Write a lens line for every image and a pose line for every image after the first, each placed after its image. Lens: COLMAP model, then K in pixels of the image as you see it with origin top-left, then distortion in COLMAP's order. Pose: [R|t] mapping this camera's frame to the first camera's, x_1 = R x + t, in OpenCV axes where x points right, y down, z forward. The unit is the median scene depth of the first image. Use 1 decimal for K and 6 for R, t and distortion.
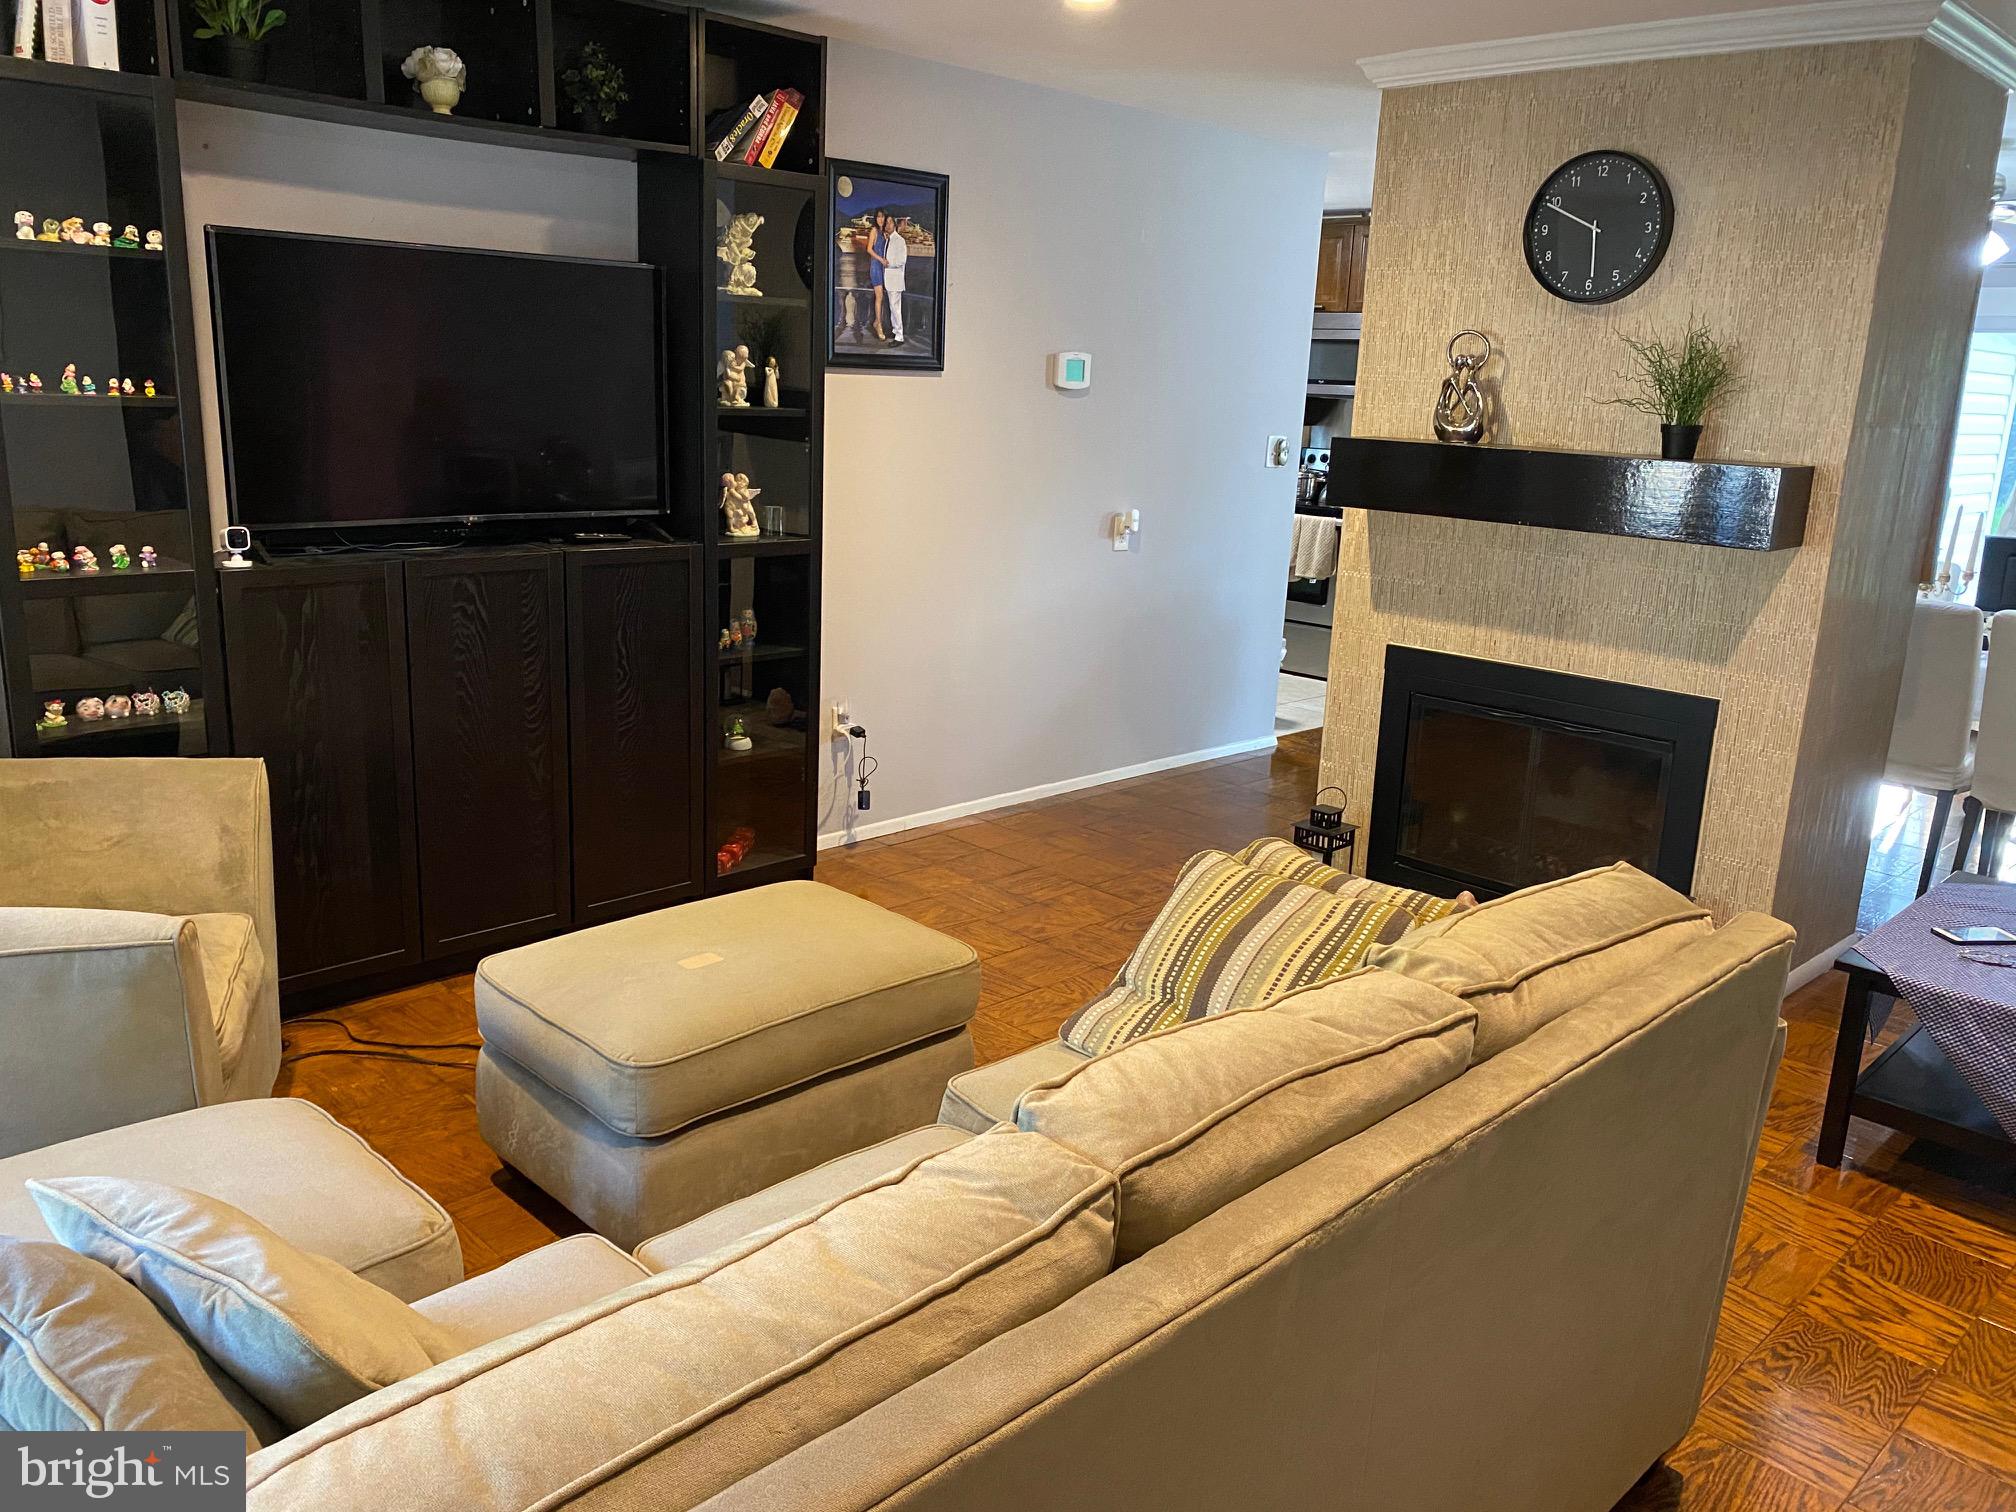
lens RADIAL K [[1533.9, 0, 1005.1], [0, 1533.9, 744.8], [0, 0, 1]] dist [-0.008454, -0.005034]
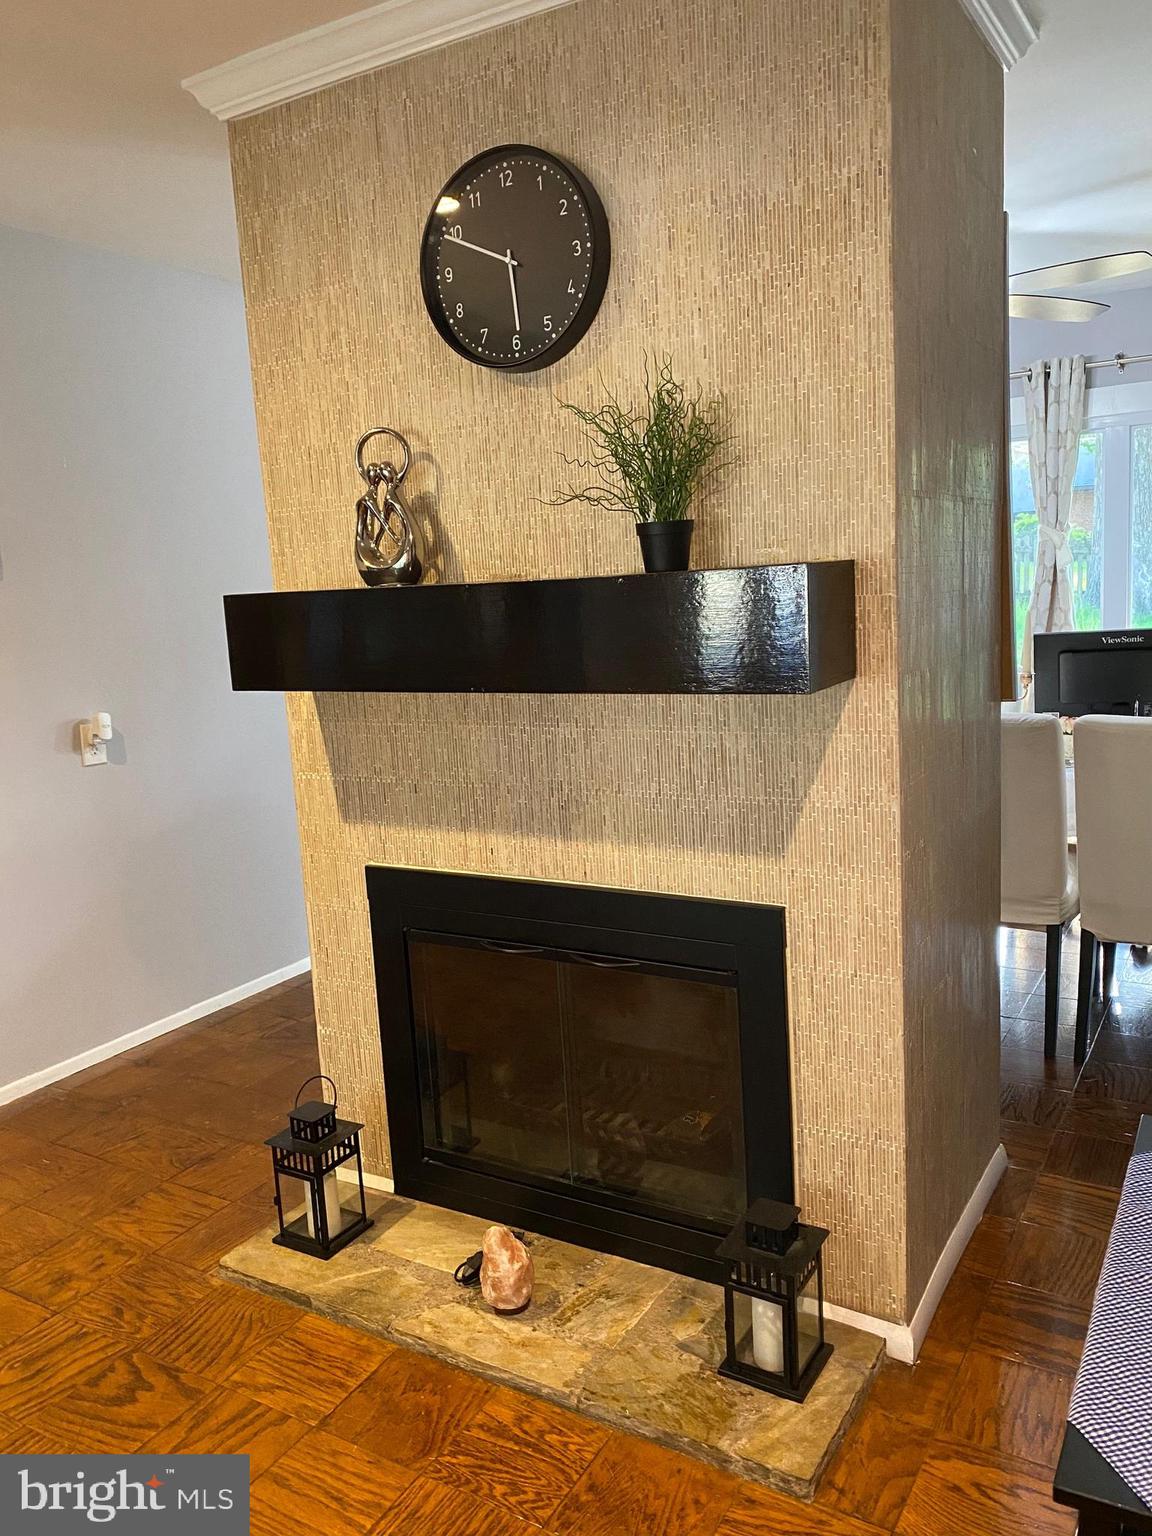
lens RADIAL K [[1180.8, 0, 576.0], [0, 1180.8, 768.0], [0, 0, 1]] dist [0.059417, -0.136290]
pose [[0.962471, -0.142335, 0.231061, 0.247231], [0.157935, 0.986163, -0.050385, -0.074928], [-0.220693, 0.084987, 0.971634, 0.468804]]
